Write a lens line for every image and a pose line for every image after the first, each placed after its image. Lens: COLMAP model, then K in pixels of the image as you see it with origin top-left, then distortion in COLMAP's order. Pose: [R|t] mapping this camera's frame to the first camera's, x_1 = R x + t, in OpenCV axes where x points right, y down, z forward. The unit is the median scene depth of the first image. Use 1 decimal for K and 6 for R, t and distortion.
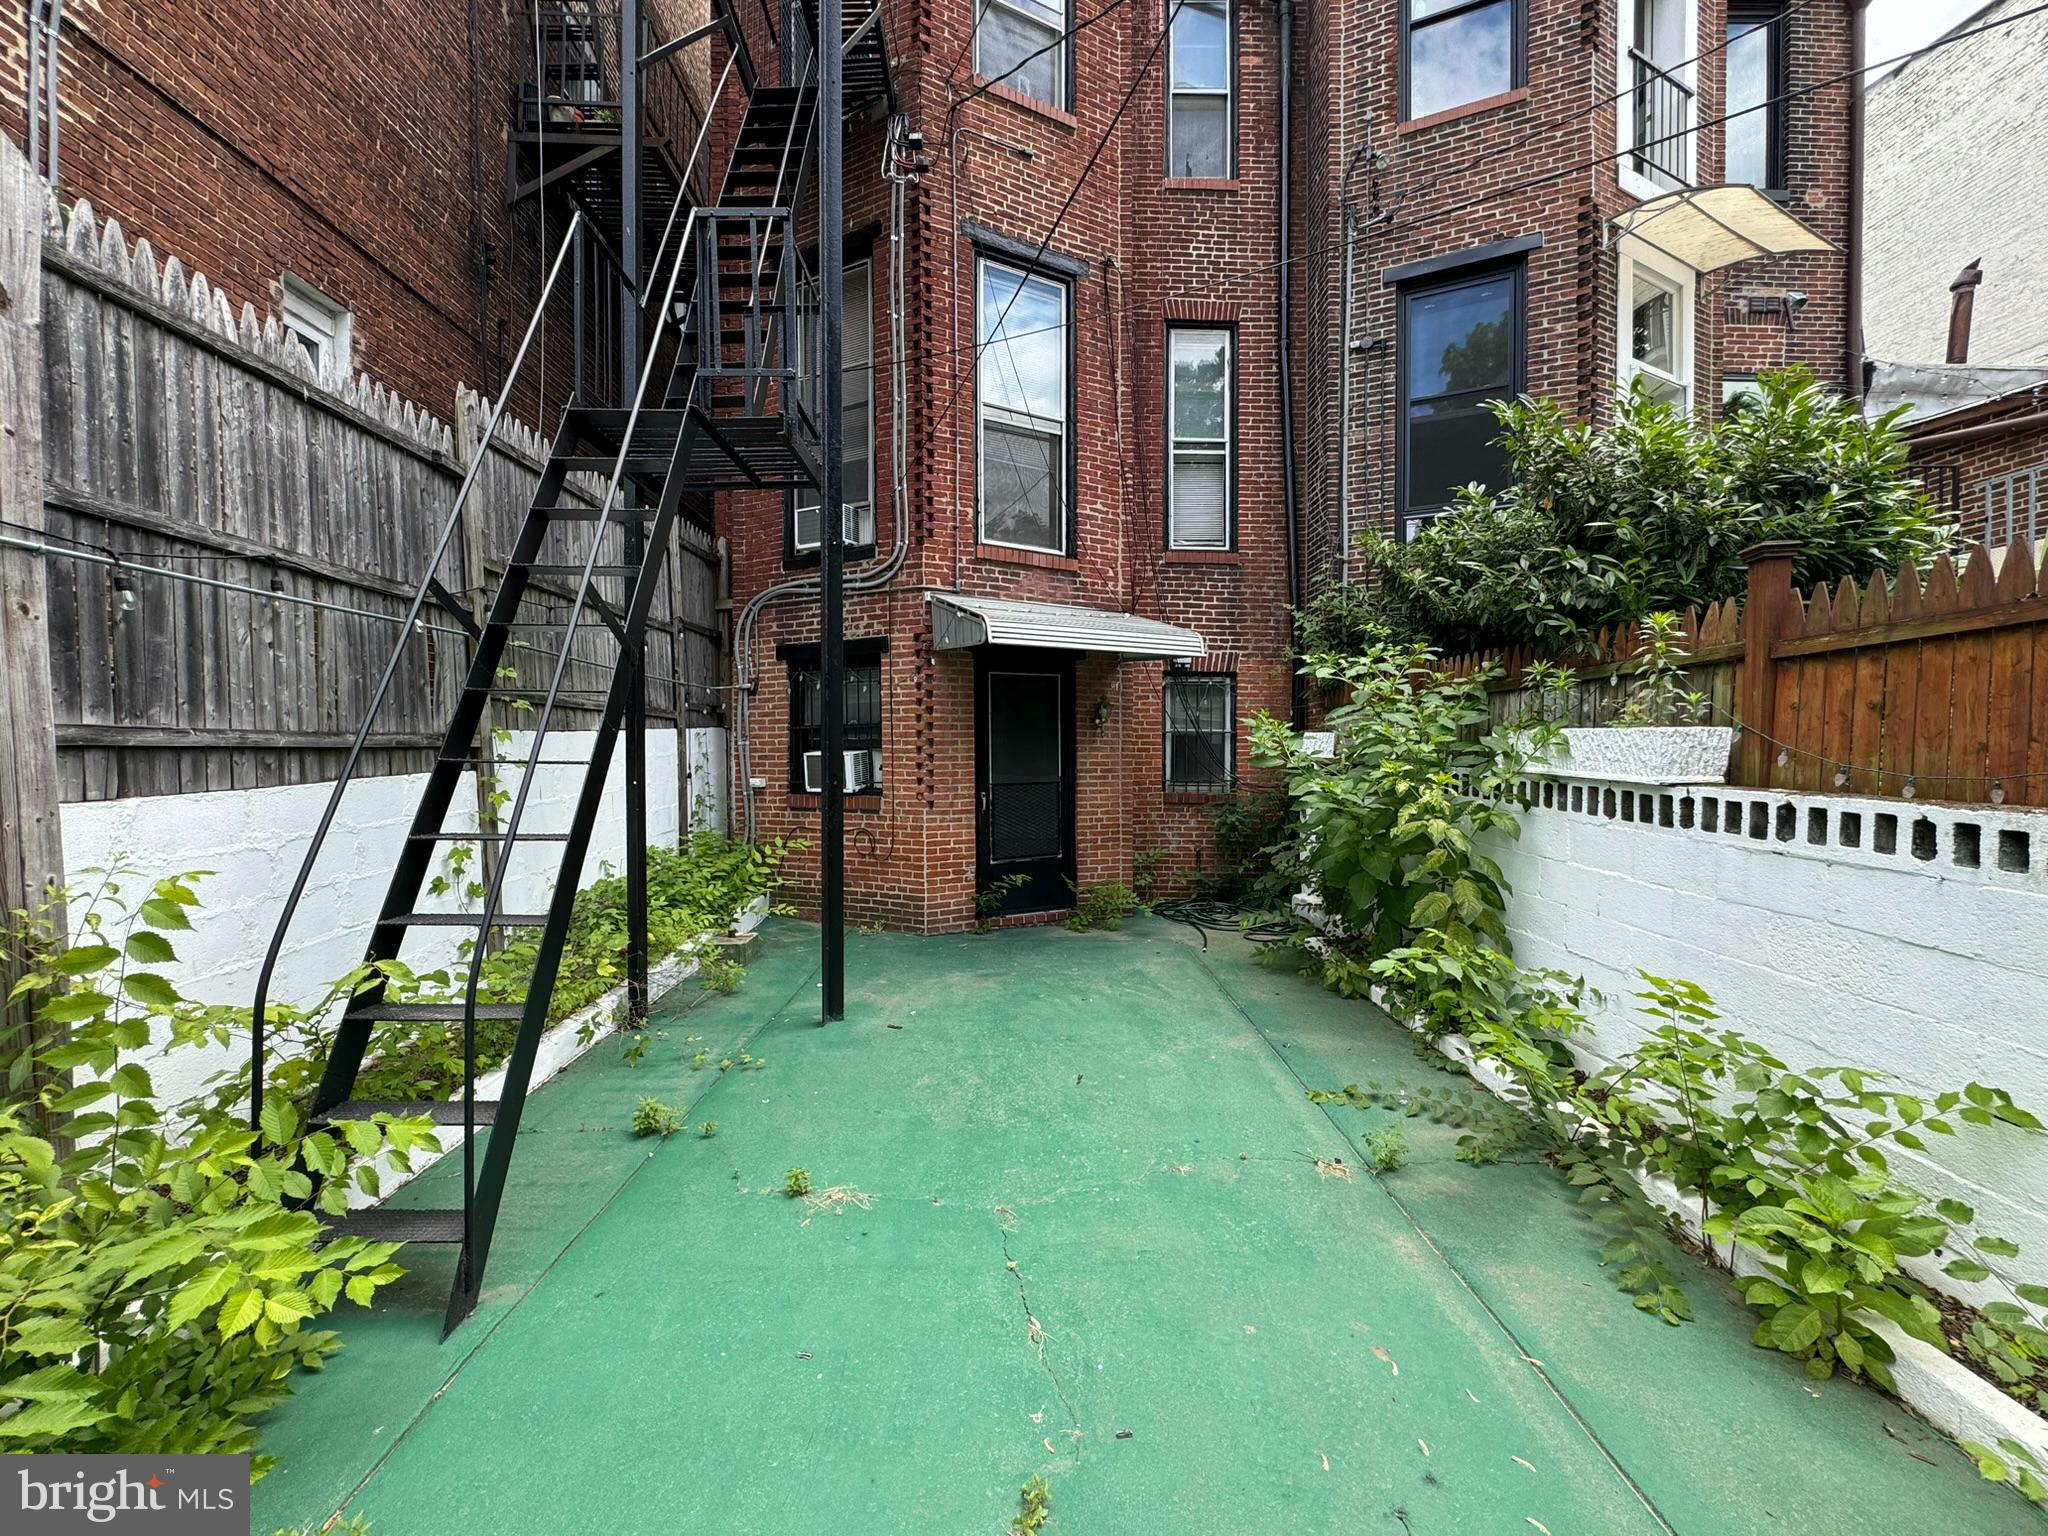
lens RADIAL K [[815.3, 0, 1022.7], [0, 815.3, 760.4], [0, 0, 1]] dist [-0.002991, 0.001145]
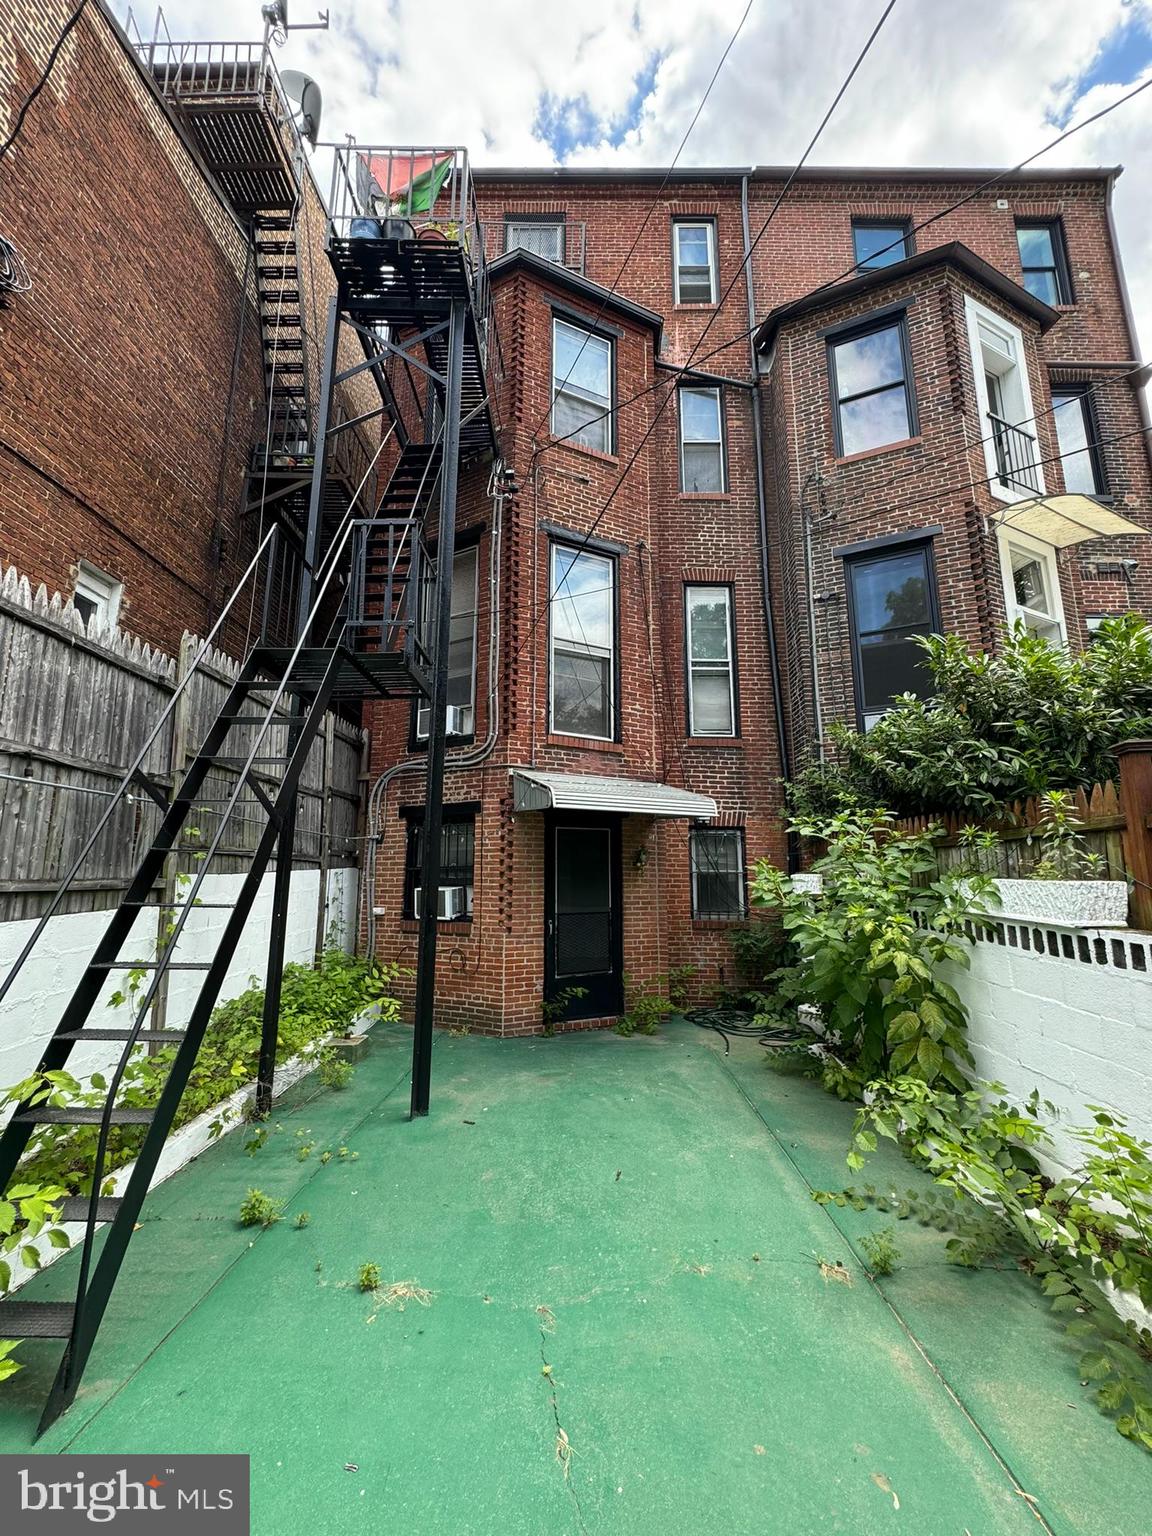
lens RADIAL K [[611.5, 0, 570.5], [0, 611.5, 768.9], [0, 0, 1]] dist [-0.002991, 0.001145]
pose [[0.999606, 0.000041, -0.028063, 0.022125], [-0.005499, 0.980896, -0.194457, -0.016565], [0.027519, 0.194535, 0.980510, 0.005624]]
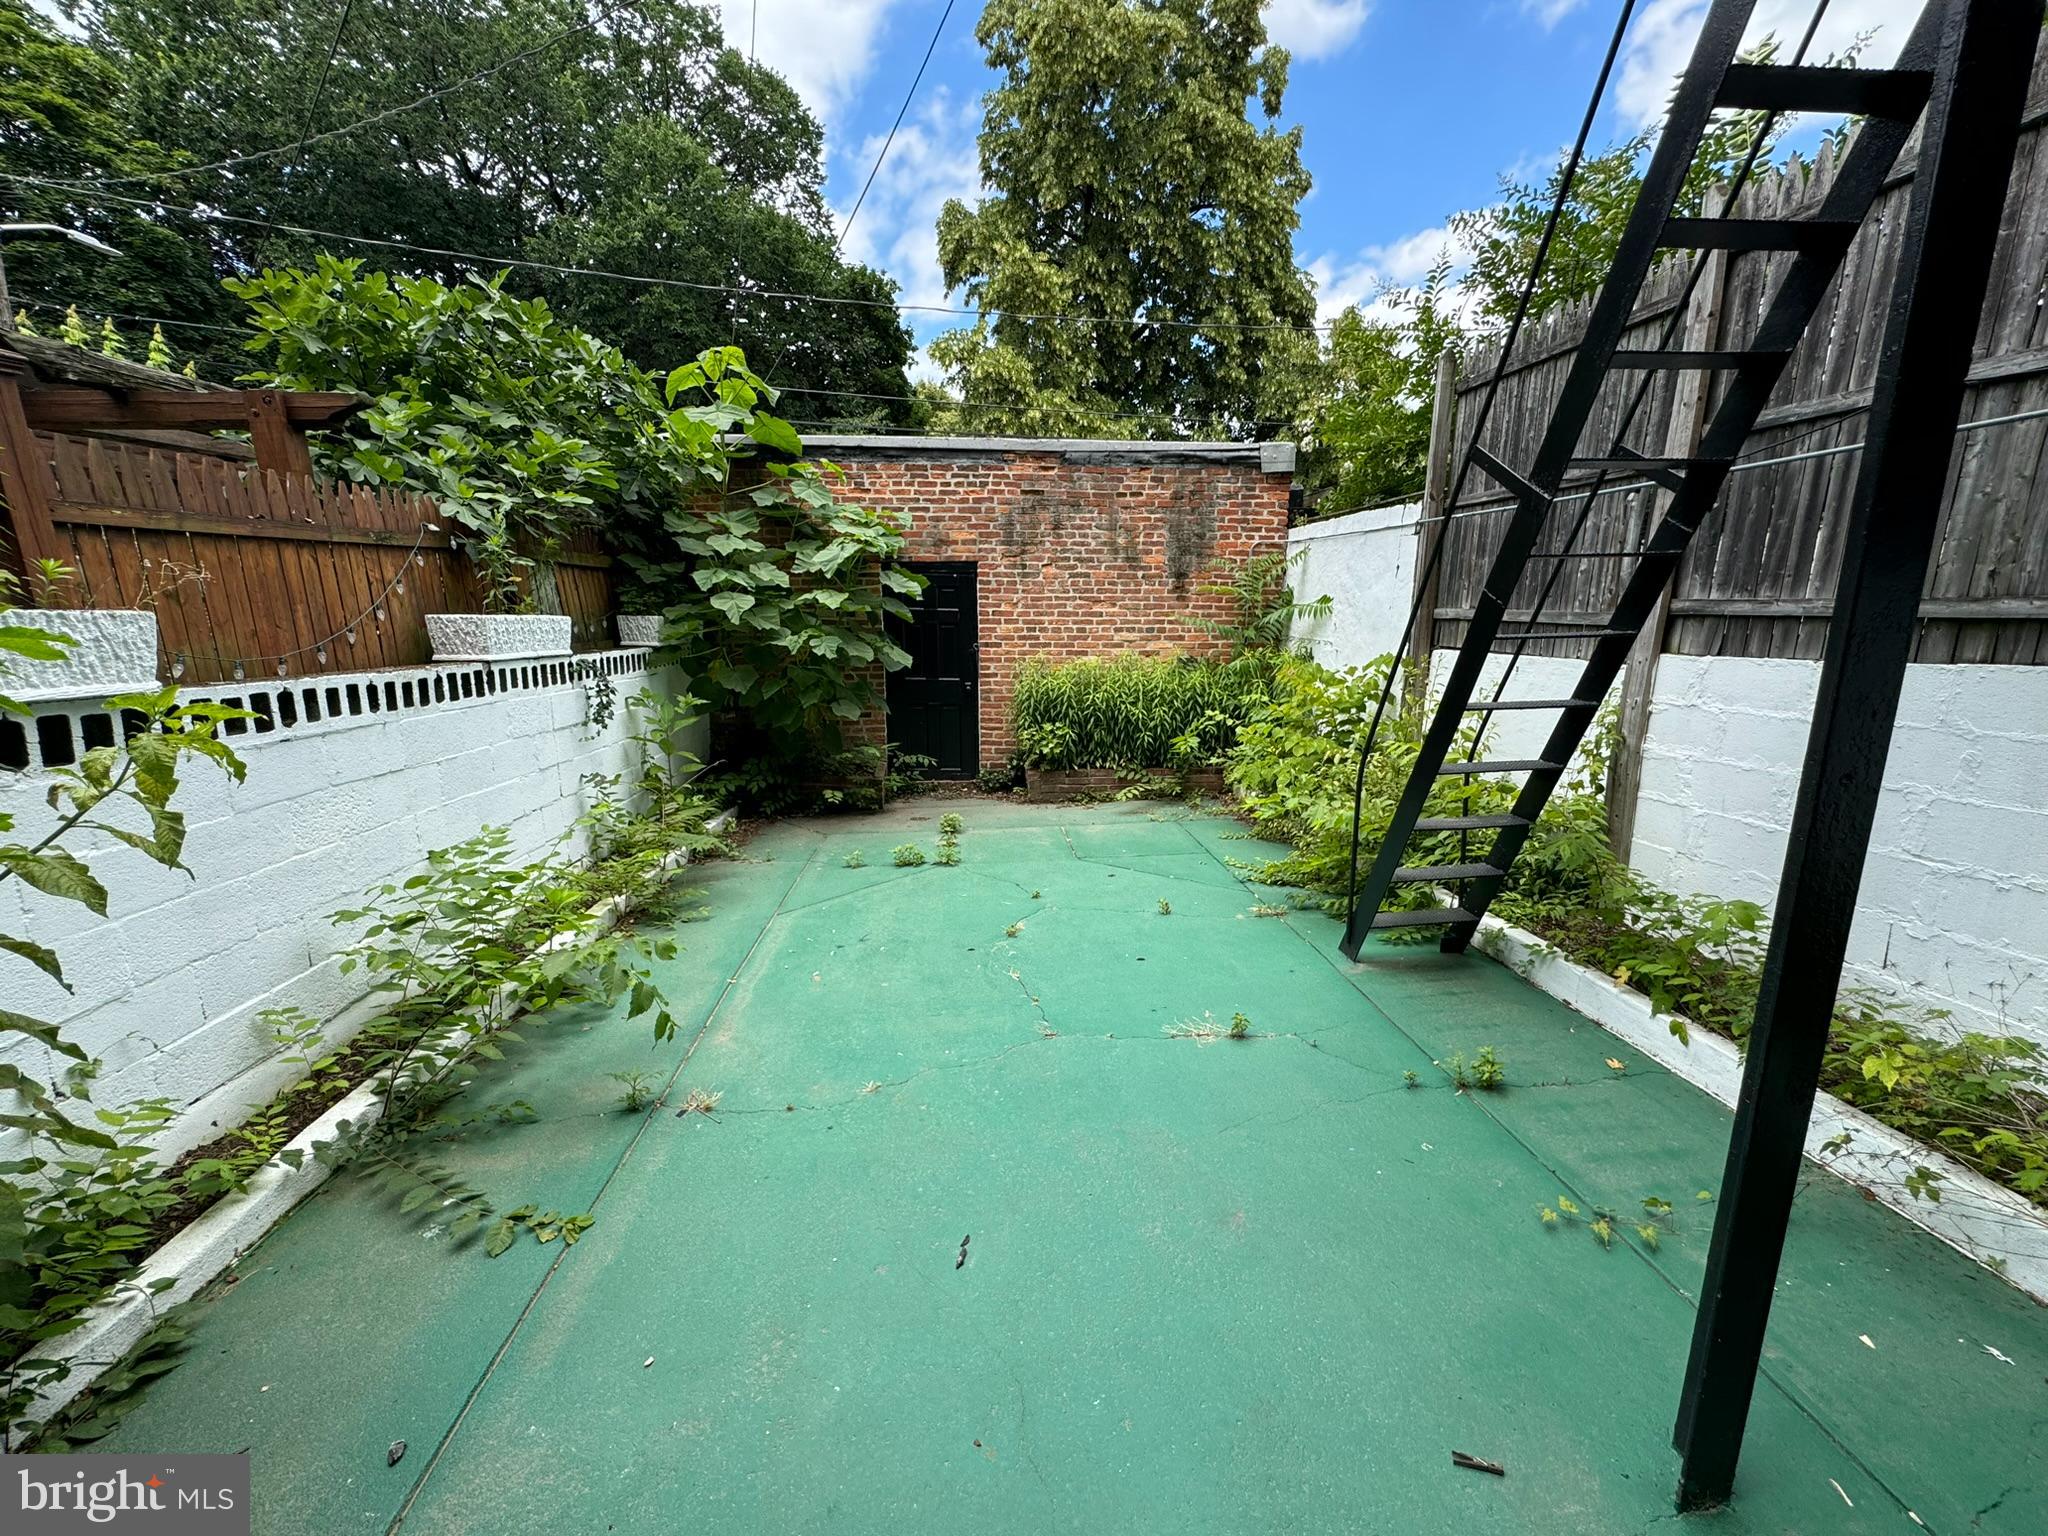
lens RADIAL K [[815.3, 0, 1034.0], [0, 815.3, 765.6], [0, 0, 1]] dist [-0.002991, 0.001145]
pose [[-0.997085, 0.021177, -0.073305, 0.053878], [0.005576, 0.978368, 0.206795, -0.044591], [0.076099, 0.205784, -0.975634, 1.528347]]
